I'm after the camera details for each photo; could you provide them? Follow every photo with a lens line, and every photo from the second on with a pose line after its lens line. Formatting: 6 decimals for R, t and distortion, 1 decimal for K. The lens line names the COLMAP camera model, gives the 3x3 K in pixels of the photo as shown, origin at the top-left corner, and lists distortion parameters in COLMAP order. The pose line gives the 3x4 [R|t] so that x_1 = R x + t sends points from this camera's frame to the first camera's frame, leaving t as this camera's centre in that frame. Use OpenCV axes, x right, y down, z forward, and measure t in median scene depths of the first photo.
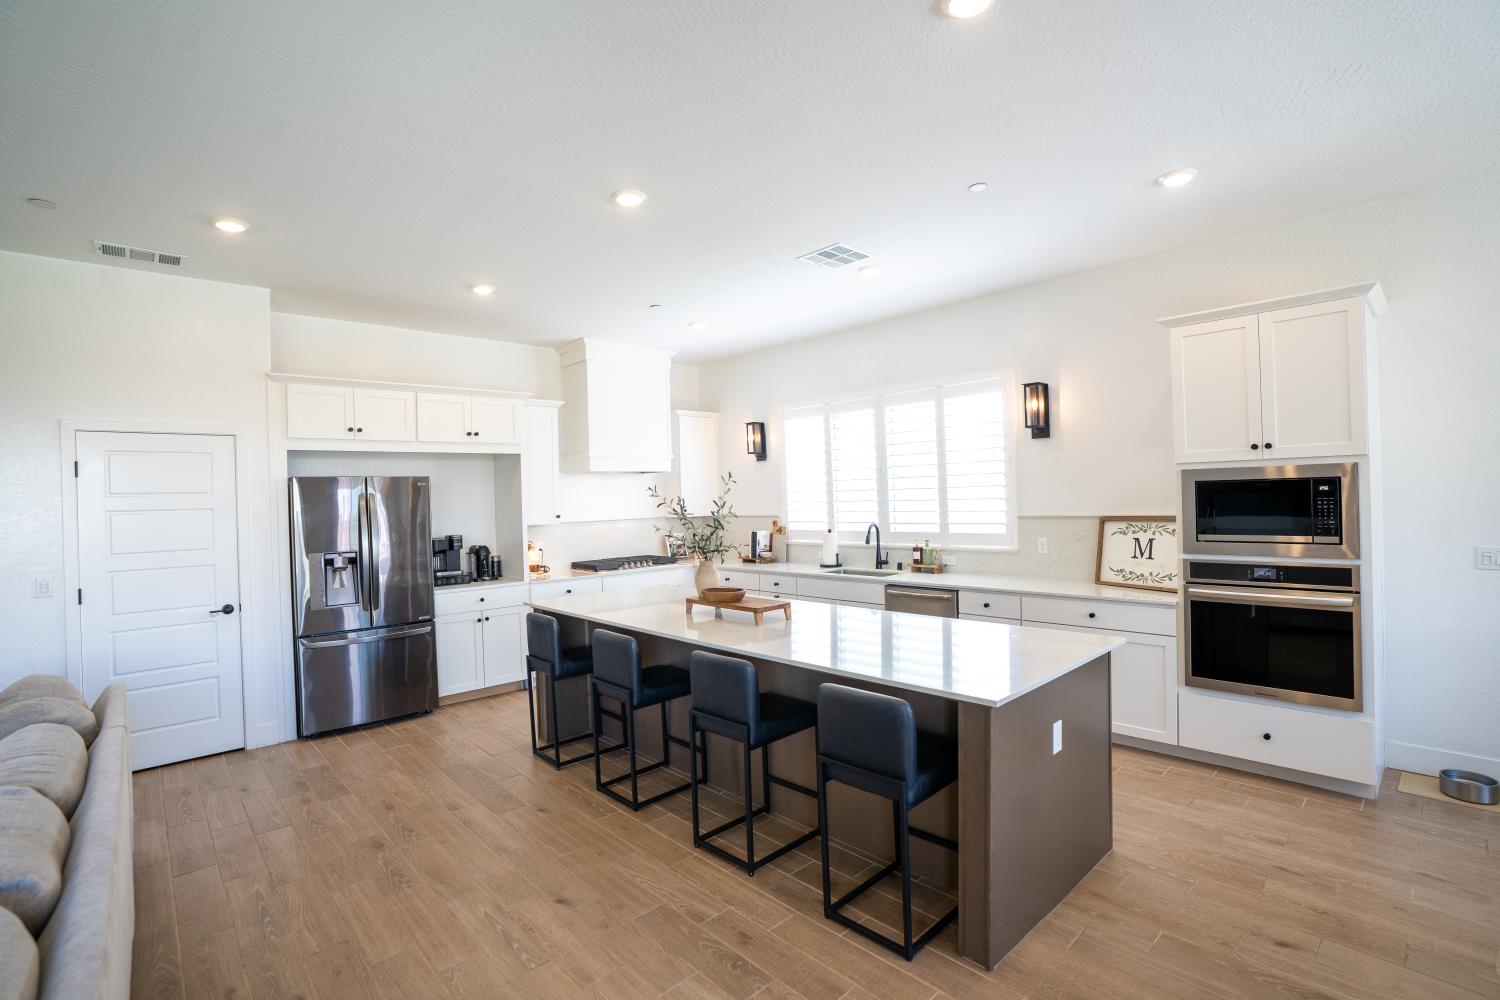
lens RADIAL K [[689.0, 0, 753.9], [0, 689.0, 496.4], [0, 0, 1]] dist [-0.084346, 0.033852]
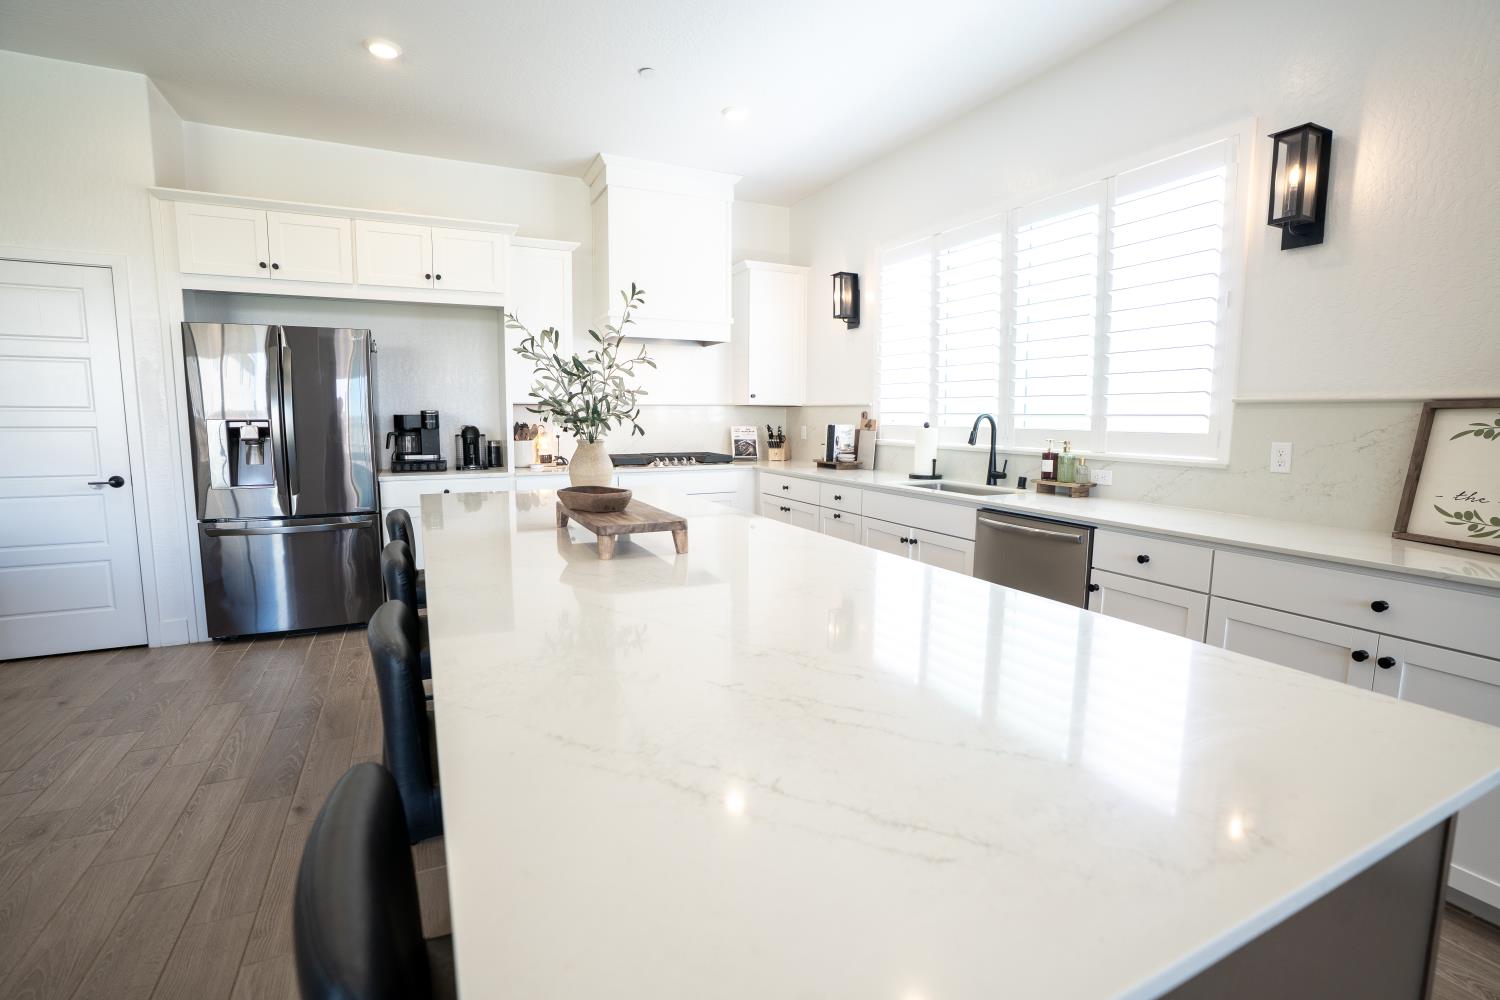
lens RADIAL K [[693.5, 0, 750.5], [0, 693.5, 498.7], [0, 0, 1]] dist [-0.073564, 0.028884]
pose [[0.955832, 0.068440, -0.285835, 0.160988], [-0.032552, 0.991179, 0.128472, 0.045035], [0.292106, -0.113493, 0.949628, 0.337098]]
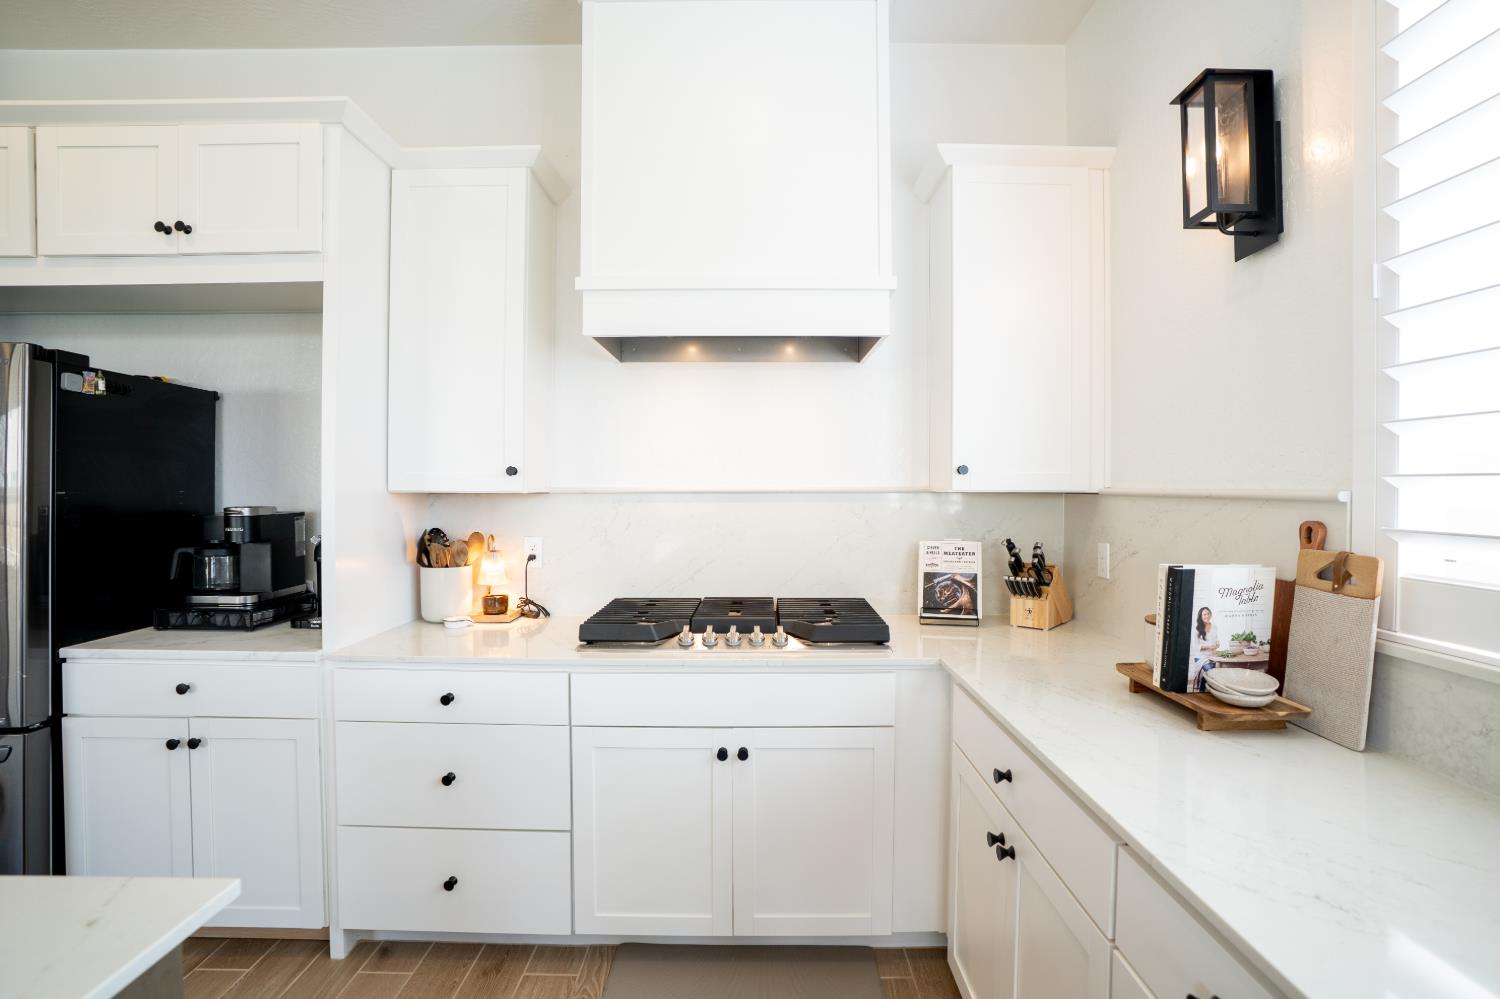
lens RADIAL K [[698.2, 0, 752.0], [0, 698.2, 496.3], [0, 0, 1]] dist [-0.075479, 0.029576]
pose [[0.728156, 0.039966, -0.684245, 0.056415], [-0.021934, 0.999146, 0.035017, 0.030394], [0.685060, -0.010490, 0.728411, 0.924289]]
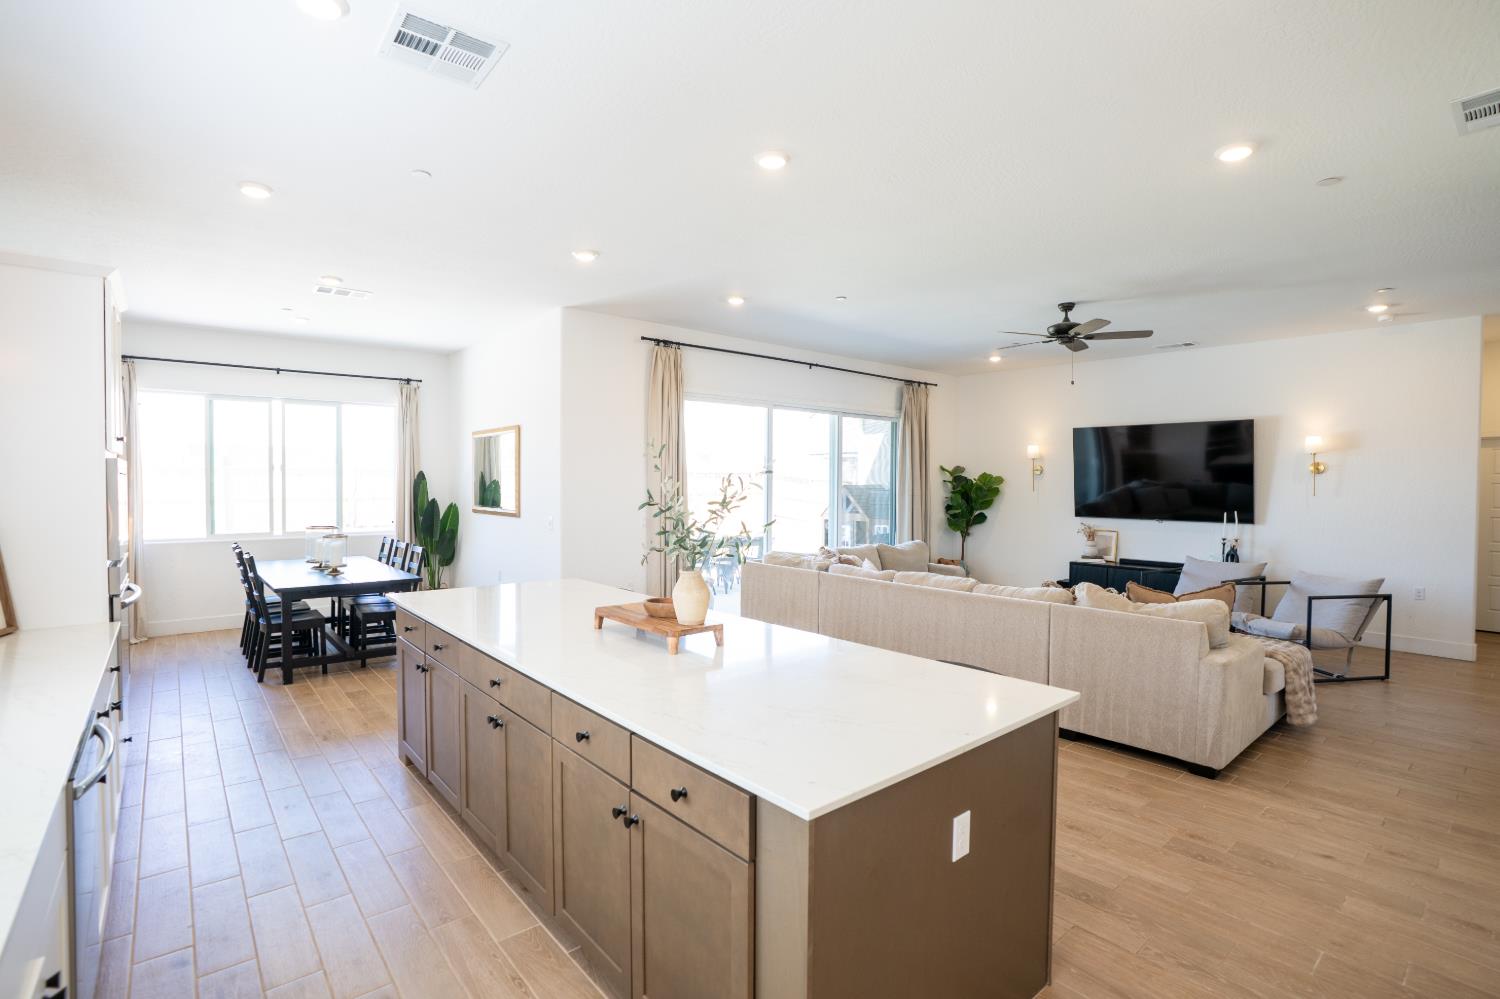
lens RADIAL K [[712.7, 0, 750.0], [0, 712.7, 499.5], [0, 0, 1]] dist [-0.077602, 0.034076]
pose [[-0.998817, 0.021269, 0.043730, -0.111618], [0.022395, 0.999426, 0.025423, 0.005679], [-0.043164, 0.026373, -0.998720, 1.195191]]
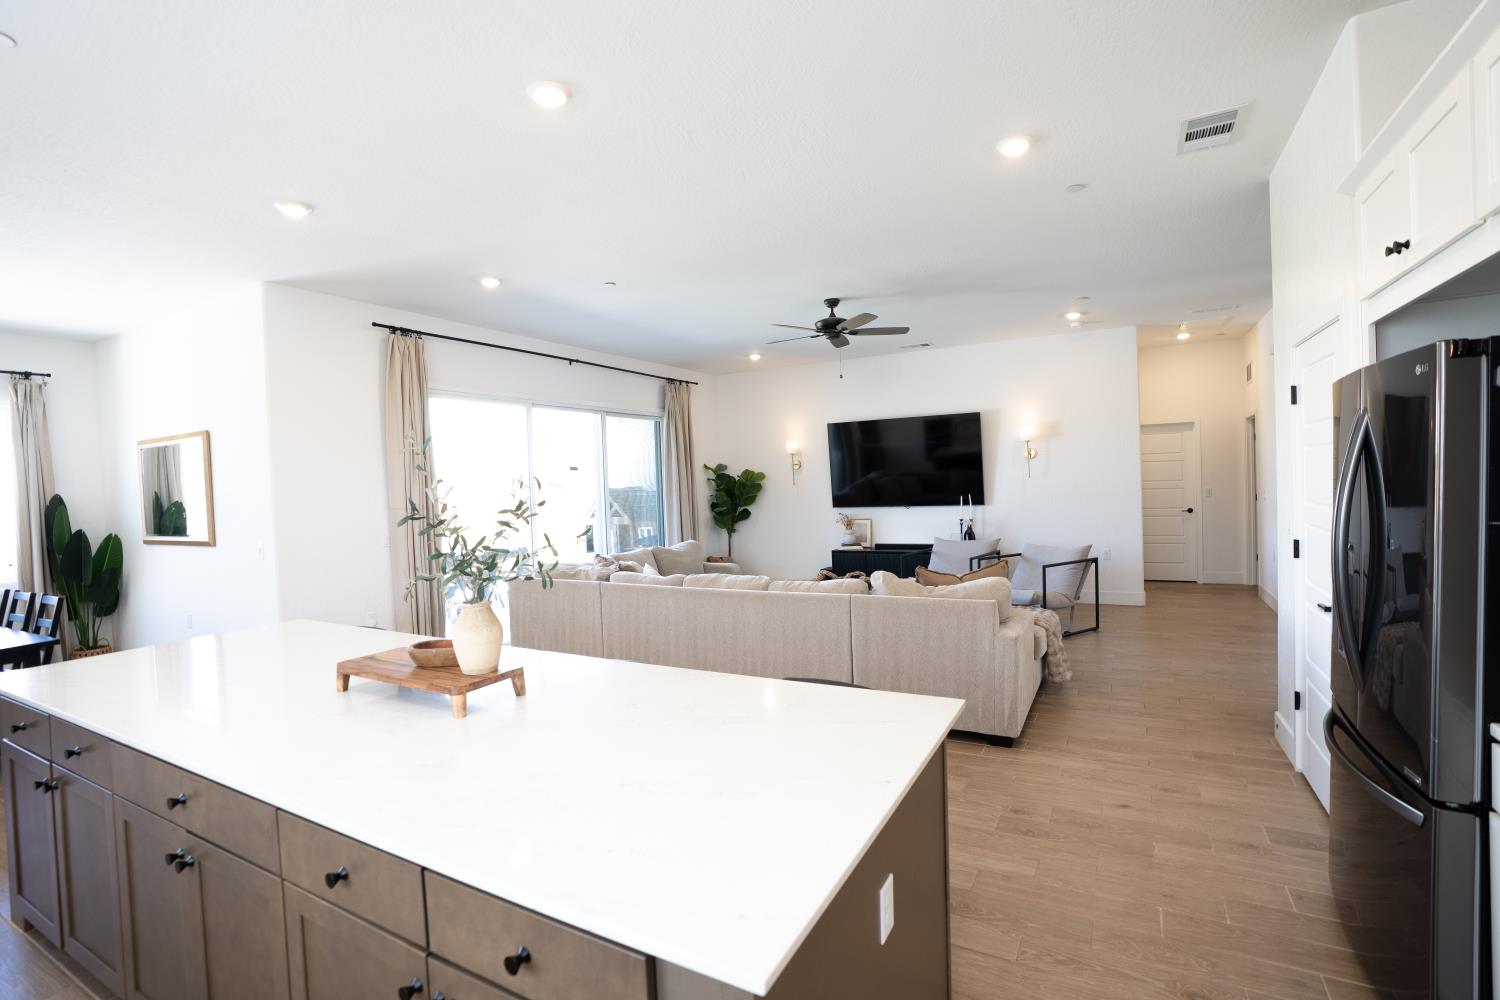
lens RADIAL K [[693.5, 0, 750.5], [0, 693.5, 498.7], [0, 0, 1]] dist [-0.073564, 0.028884]
pose [[-0.948304, 0.072639, -0.308938, -0.078280], [0.064794, 0.997264, 0.035592, 0.008626], [0.310678, 0.013735, -0.950416, 1.093047]]
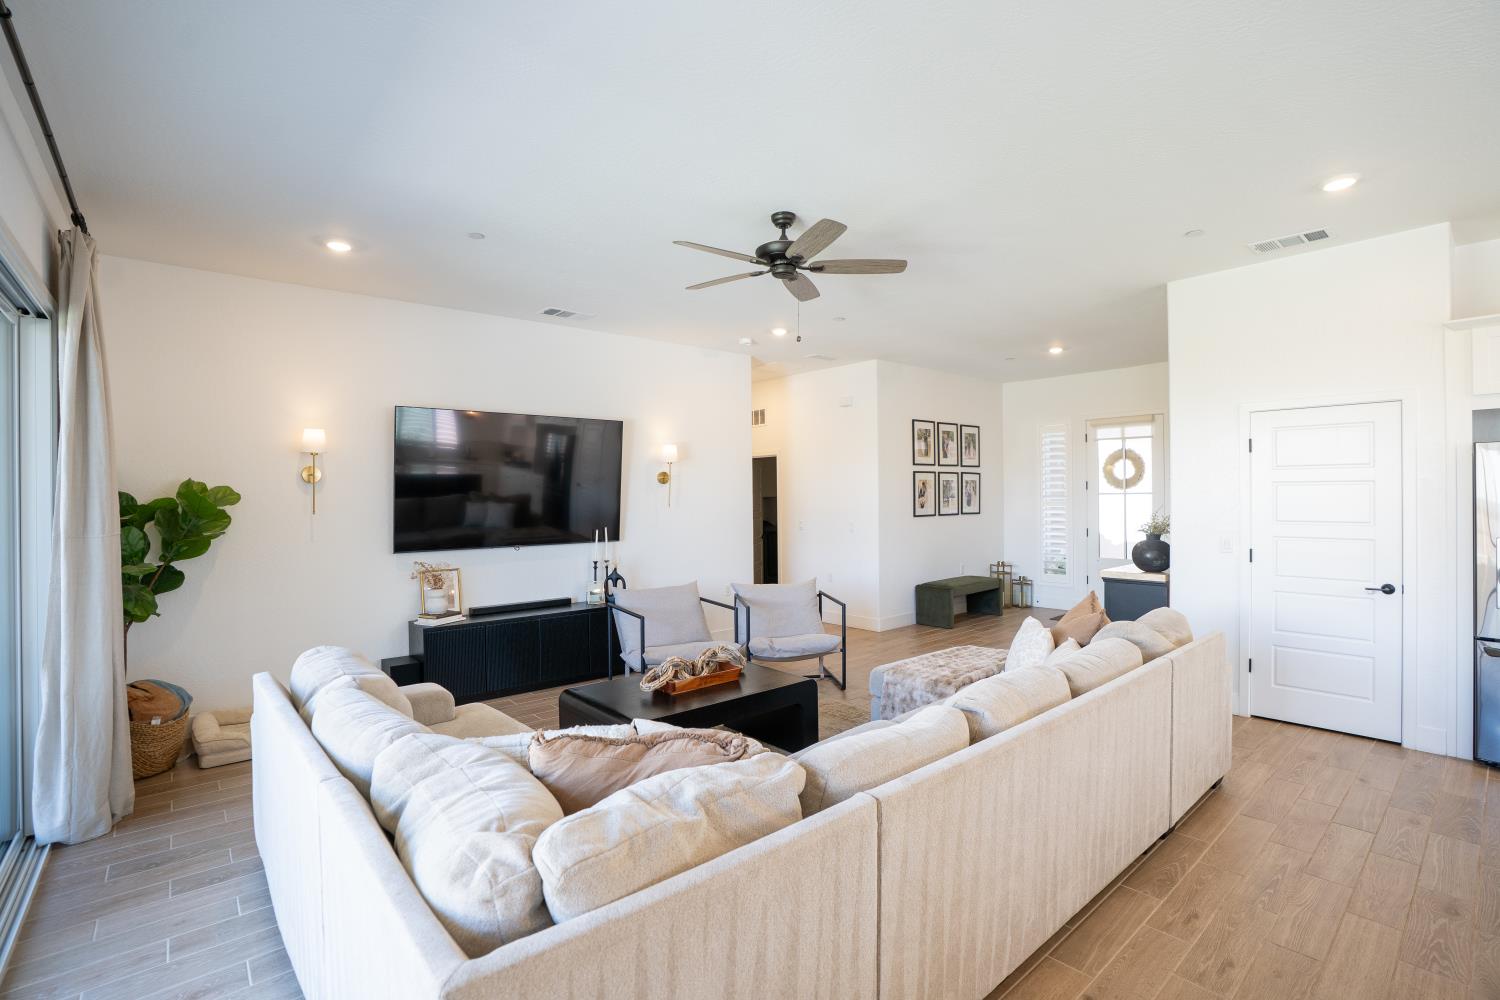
lens RADIAL K [[689.0, 0, 753.9], [0, 689.0, 496.4], [0, 0, 1]] dist [-0.084346, 0.033852]
pose [[-0.041115, 0.031465, -0.998659, 0.120737], [0.012377, 0.999443, 0.030980, 0.000683], [0.999078, -0.011087, -0.041481, 0.114819]]
